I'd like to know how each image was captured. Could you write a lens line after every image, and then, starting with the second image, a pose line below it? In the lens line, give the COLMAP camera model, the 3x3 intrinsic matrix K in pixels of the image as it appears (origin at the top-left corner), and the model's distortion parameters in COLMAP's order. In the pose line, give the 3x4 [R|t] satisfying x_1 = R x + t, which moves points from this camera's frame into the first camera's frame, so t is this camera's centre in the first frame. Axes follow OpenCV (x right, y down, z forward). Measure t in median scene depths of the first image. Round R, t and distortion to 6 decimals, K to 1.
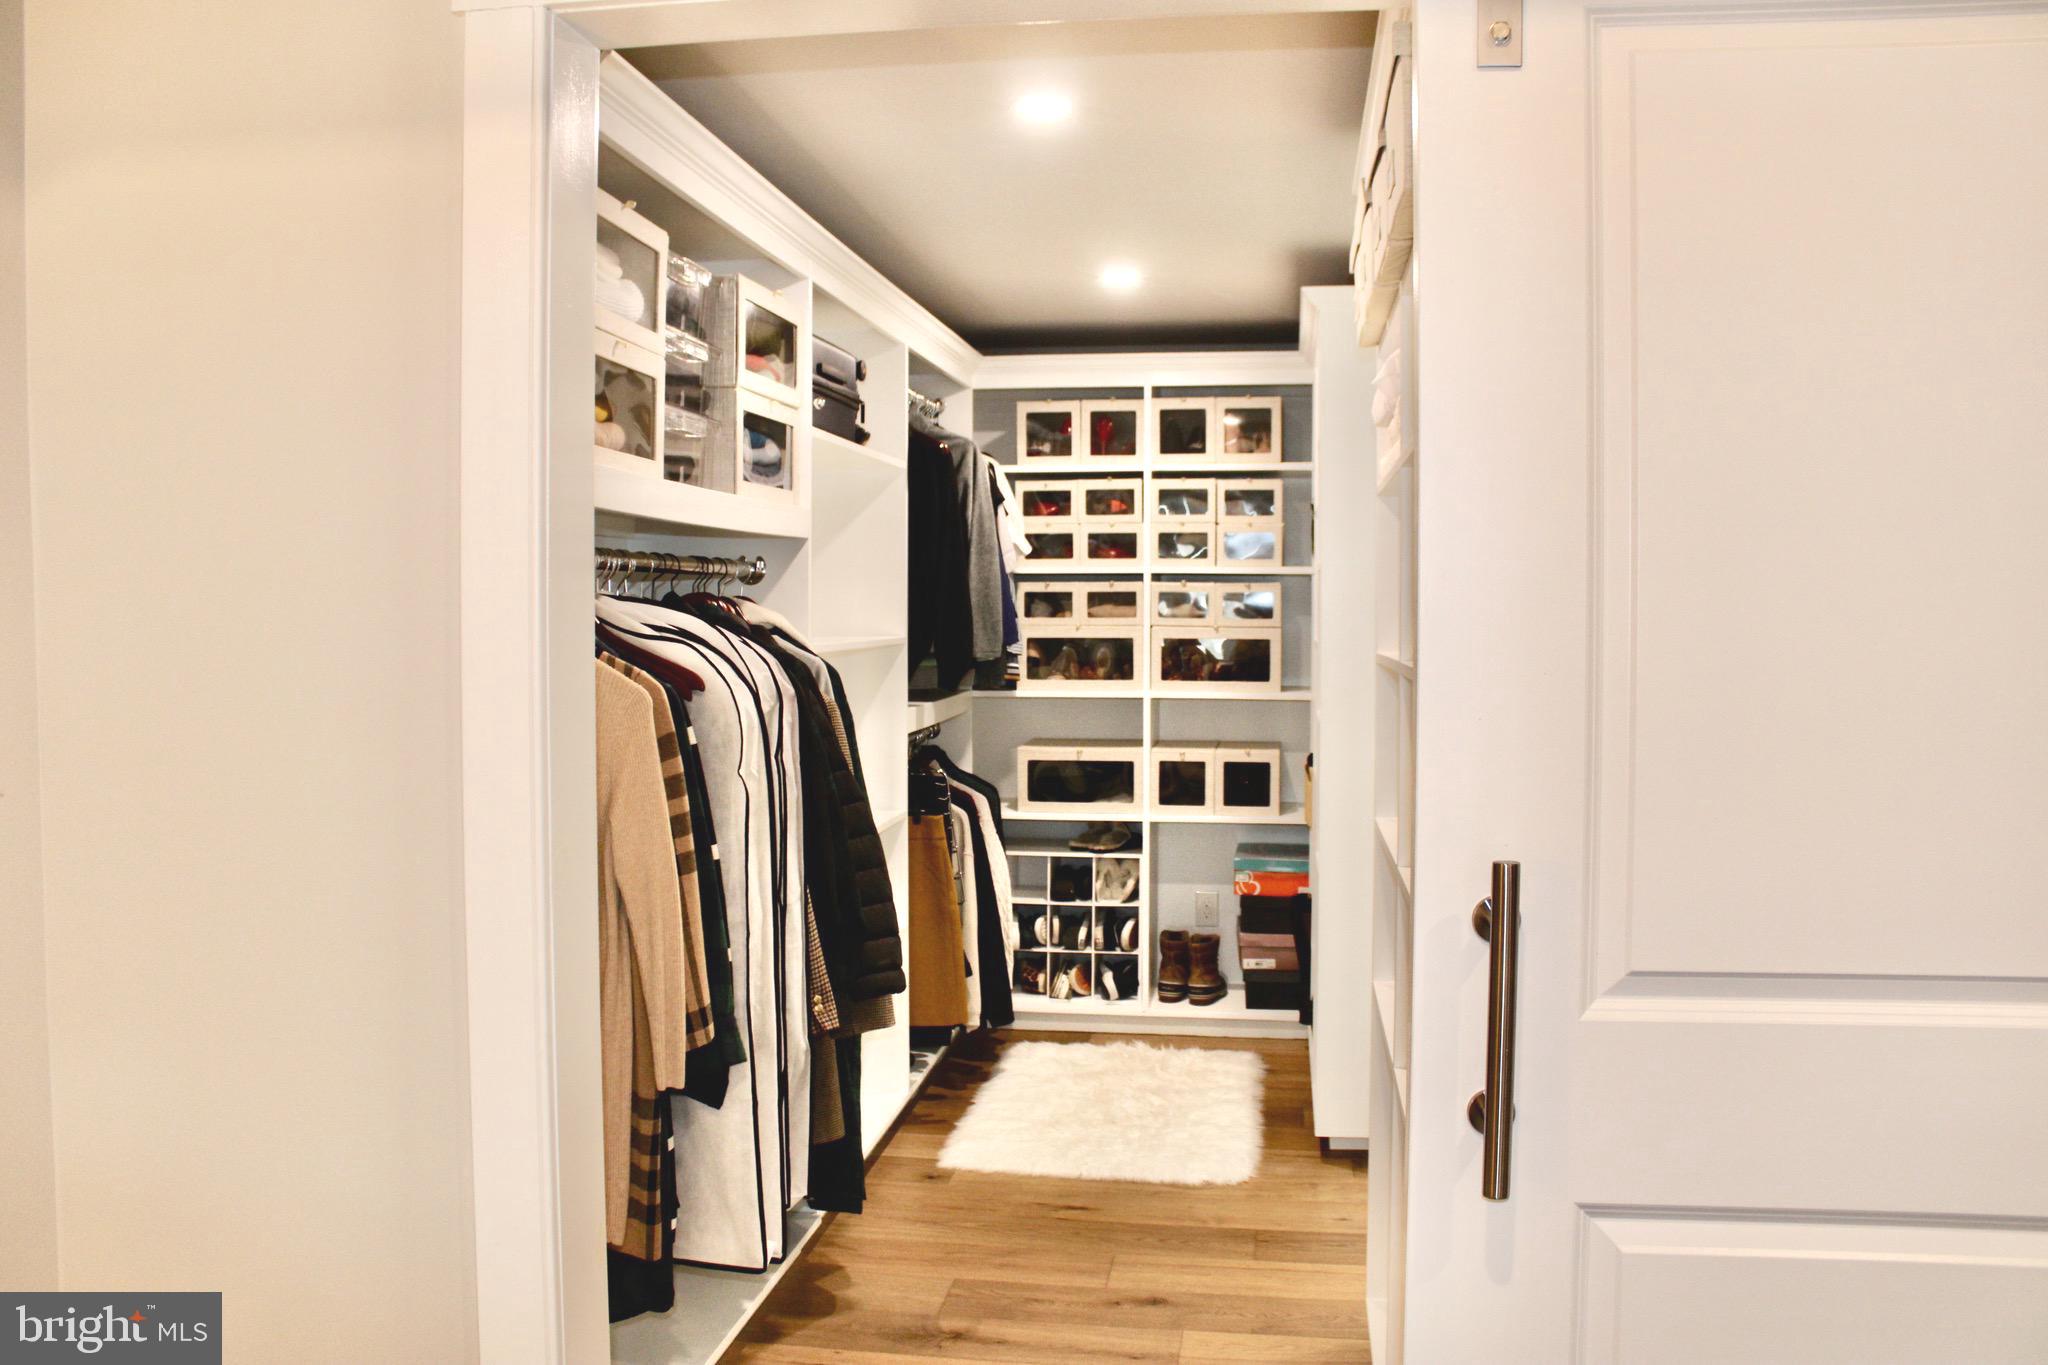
lens RADIAL K [[1699.5, 0, 1024.0], [0, 1699.5, 682.5], [0, 0, 1]] dist [-0.168358, 0.146505]
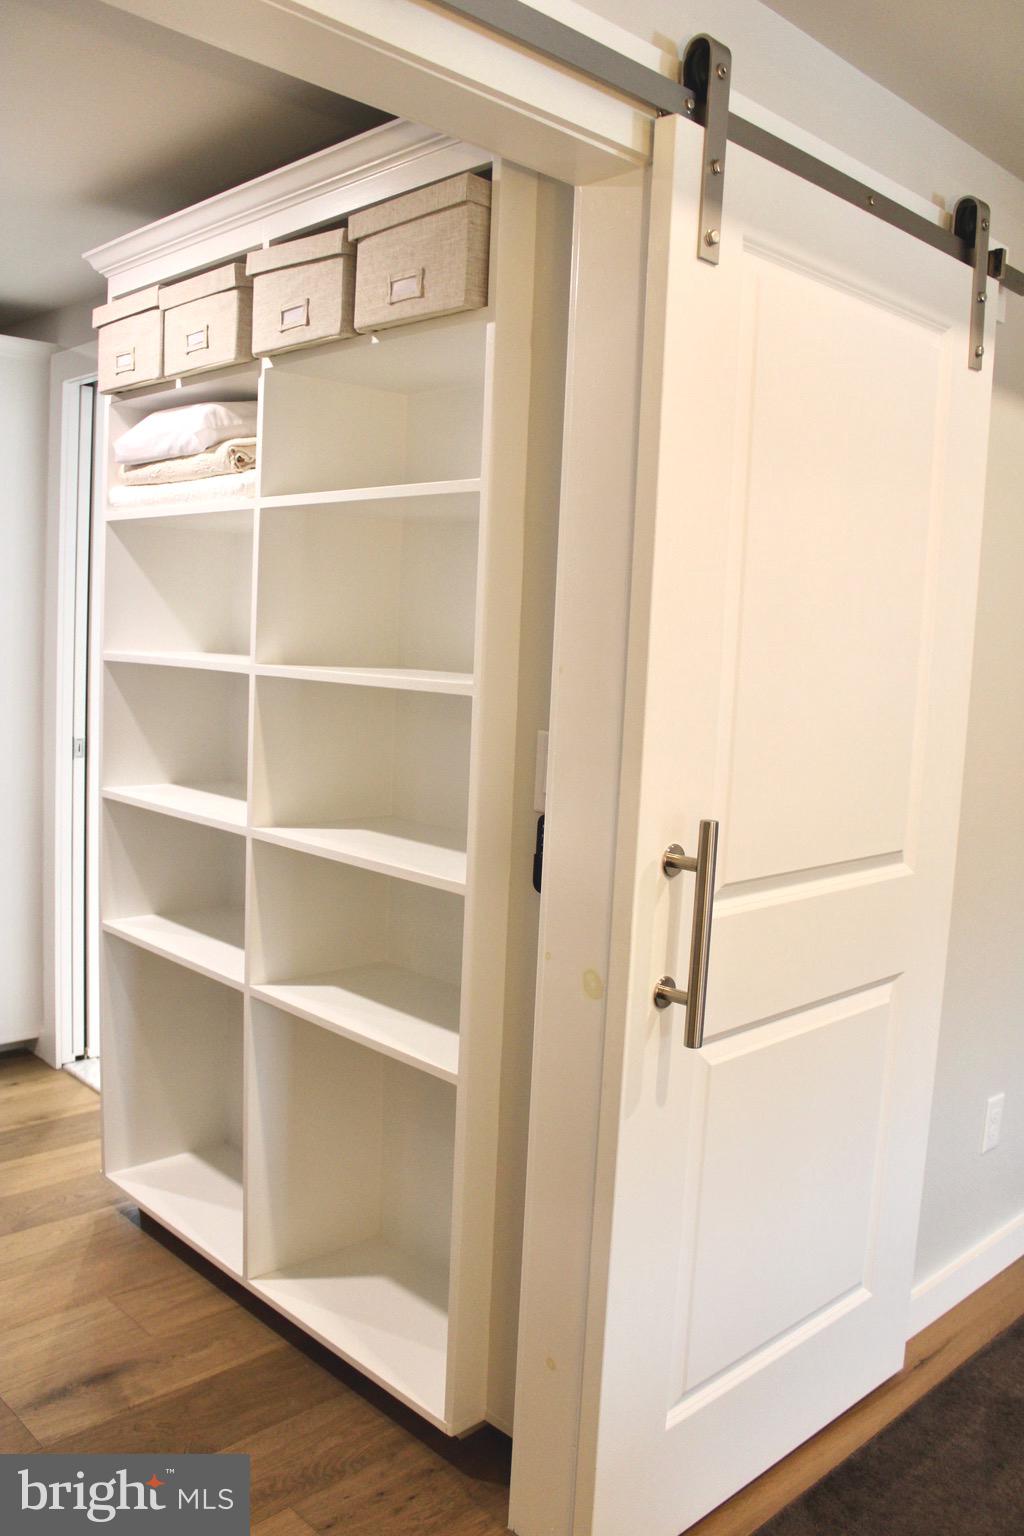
lens RADIAL K [[1274.6, 0, 512.0], [0, 1274.6, 768.0], [0, 0, 1]] dist [-0.168358, 0.146505]
pose [[0.606516, -0.053536, 0.793267, -0.683006], [-0.018772, 0.996488, 0.081604, -0.024460], [-0.794849, -0.064385, 0.603381, 0.466633]]
